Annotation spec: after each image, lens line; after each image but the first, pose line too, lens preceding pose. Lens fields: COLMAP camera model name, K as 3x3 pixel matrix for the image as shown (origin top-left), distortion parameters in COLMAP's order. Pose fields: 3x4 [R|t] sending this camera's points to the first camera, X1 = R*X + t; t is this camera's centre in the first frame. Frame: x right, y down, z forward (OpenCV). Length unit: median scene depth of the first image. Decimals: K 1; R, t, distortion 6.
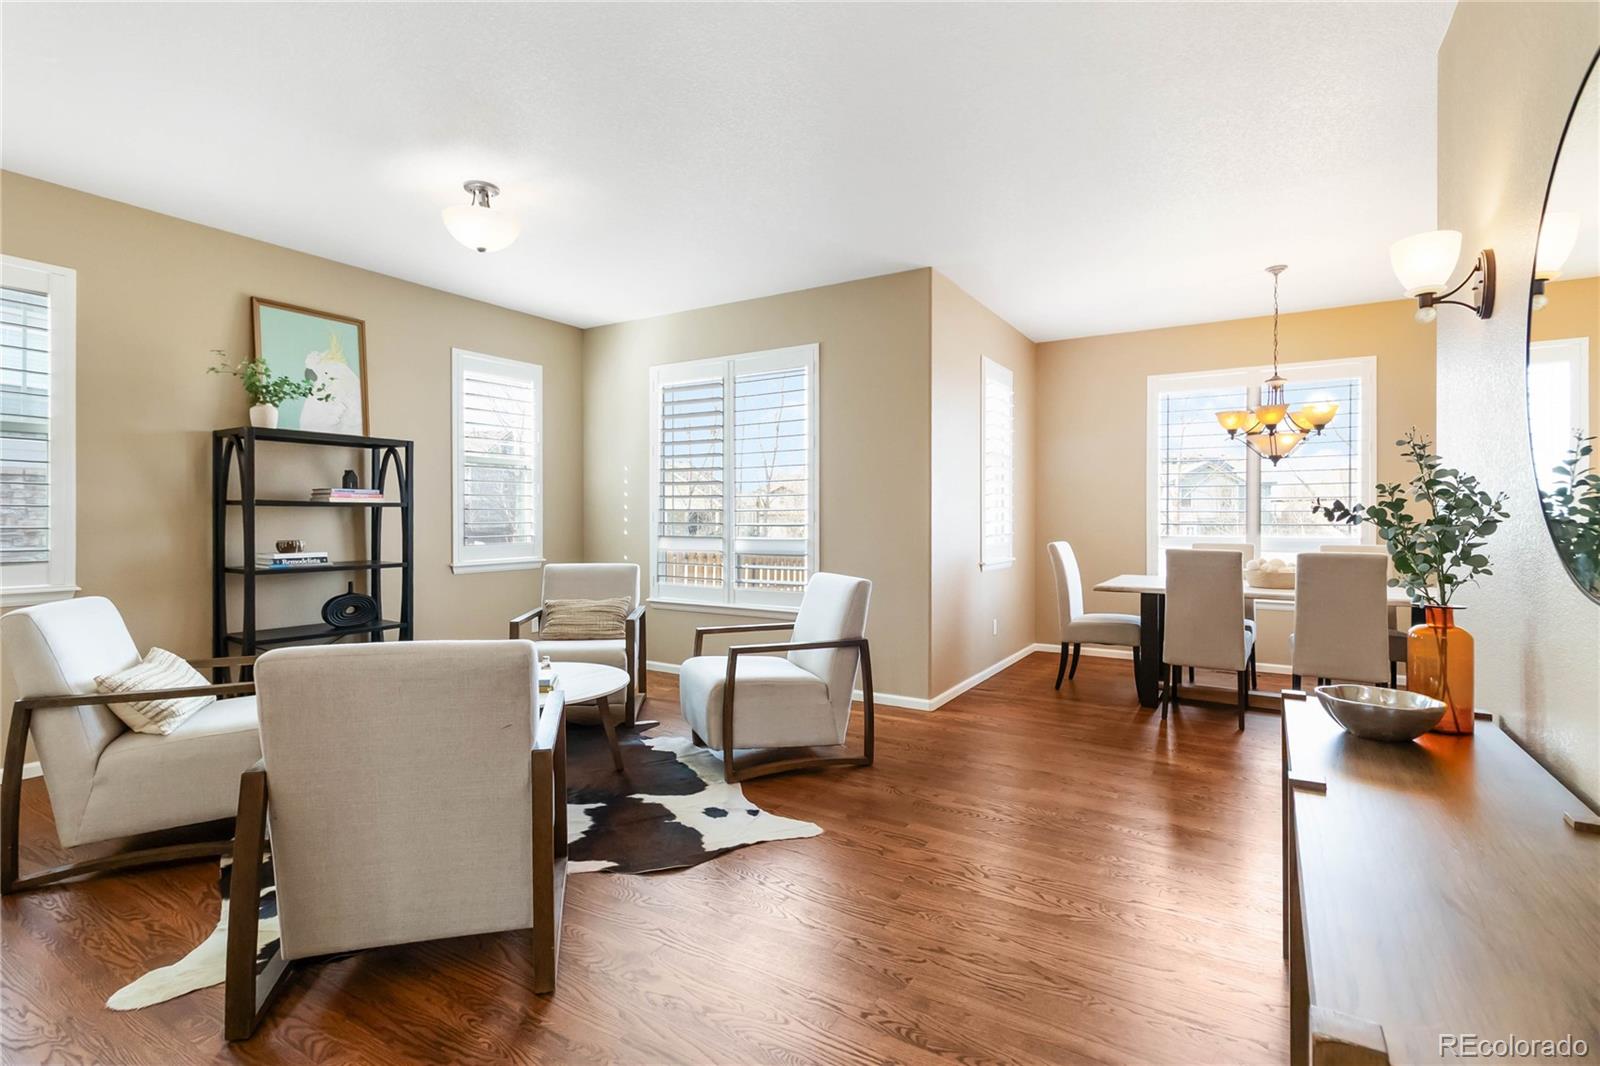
lens RADIAL K [[753.5, 0, 805.5], [0, 753.5, 520.7], [0, 0, 1]] dist [0.001362, -0.000150]
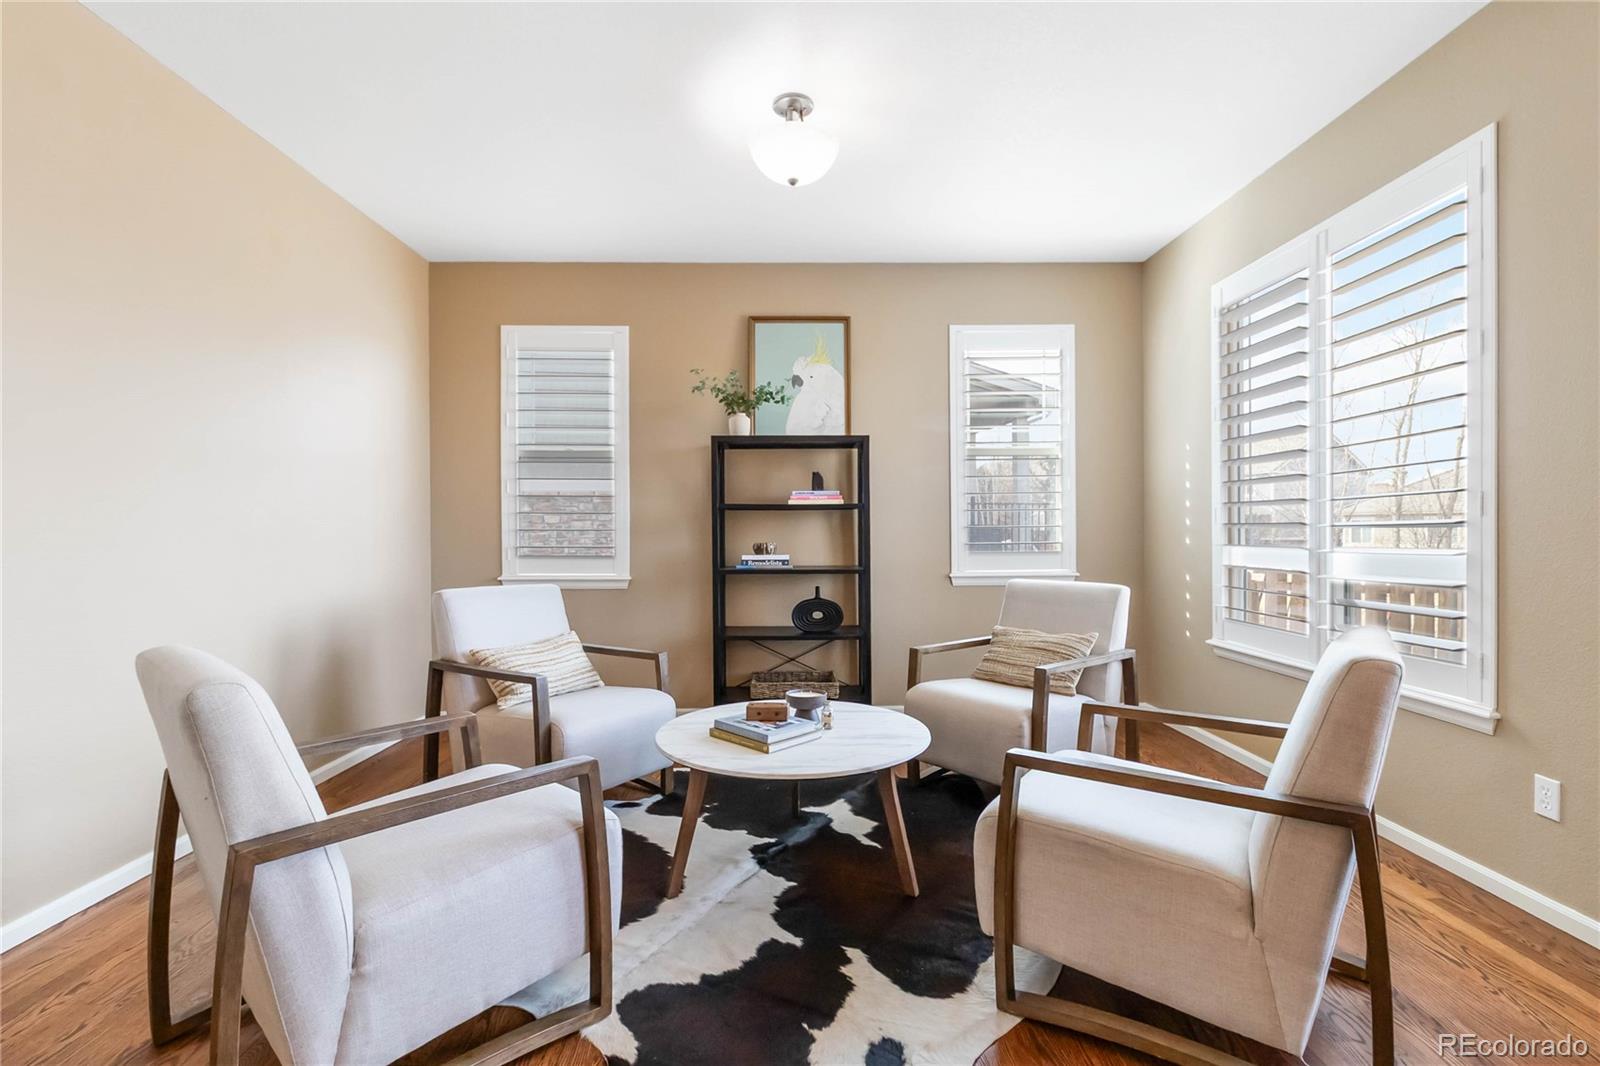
lens RADIAL K [[753.5, 0, 795.9], [0, 753.5, 539.1], [0, 0, 1]] dist [0.001362, -0.000150]
pose [[0.541941, 0.004672, -0.840403, 0.206389], [0.003330, 0.999965, 0.007706, 0.013025], [0.840410, -0.006974, 0.541907, 0.469671]]
